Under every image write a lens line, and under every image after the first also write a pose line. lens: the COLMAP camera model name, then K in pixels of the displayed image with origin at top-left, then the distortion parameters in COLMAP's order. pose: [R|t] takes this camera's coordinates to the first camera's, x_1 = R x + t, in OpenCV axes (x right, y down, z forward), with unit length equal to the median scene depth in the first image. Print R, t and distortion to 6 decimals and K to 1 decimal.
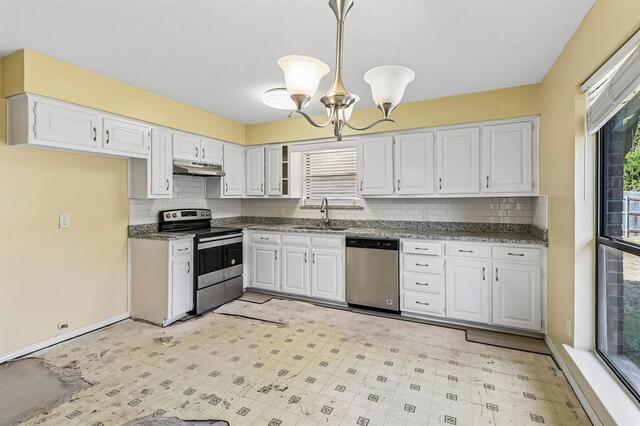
lens RADIAL K [[304.2, 0, 315.4], [0, 304.2, 198.3], [0, 0, 1]] dist [0.018374, -0.000540]
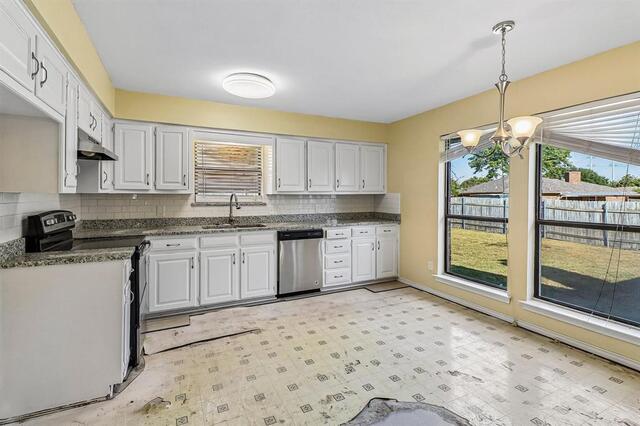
lens RADIAL K [[310.0, 0, 317.0], [0, 310.0, 196.5], [0, 0, 1]] dist [0.020195, -0.000479]
pose [[0.612758, 0.000970, 0.790270, -0.708498], [-0.004718, 0.999986, 0.002431, 0.004207], [-0.790257, -0.005218, 0.612753, 0.265125]]
